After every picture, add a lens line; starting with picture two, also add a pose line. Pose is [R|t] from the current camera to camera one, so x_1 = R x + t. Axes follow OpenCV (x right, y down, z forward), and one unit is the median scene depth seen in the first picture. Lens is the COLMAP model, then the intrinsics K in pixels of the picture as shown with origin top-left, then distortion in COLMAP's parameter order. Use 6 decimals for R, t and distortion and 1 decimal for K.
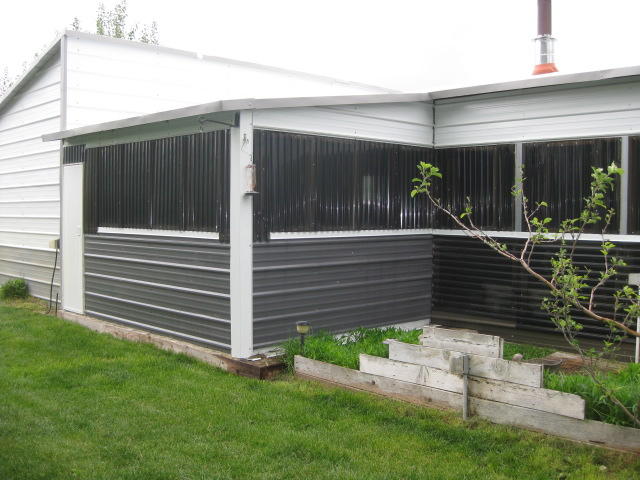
lens RADIAL K [[706.8, 0, 320.0], [0, 706.8, 240.0], [0, 0, 1]] dist [-0.171818, 0.132238]
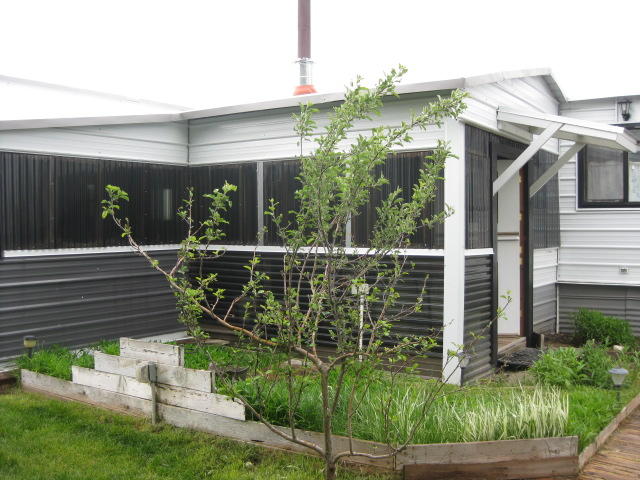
lens RADIAL K [[706.8, 0, 320.0], [0, 706.8, 240.0], [0, 0, 1]] dist [-0.171818, 0.132238]
pose [[0.979106, -0.012755, 0.202952, 0.230049], [0.015956, 0.999773, -0.014145, -0.006126], [-0.202725, 0.017088, 0.979087, -0.094518]]
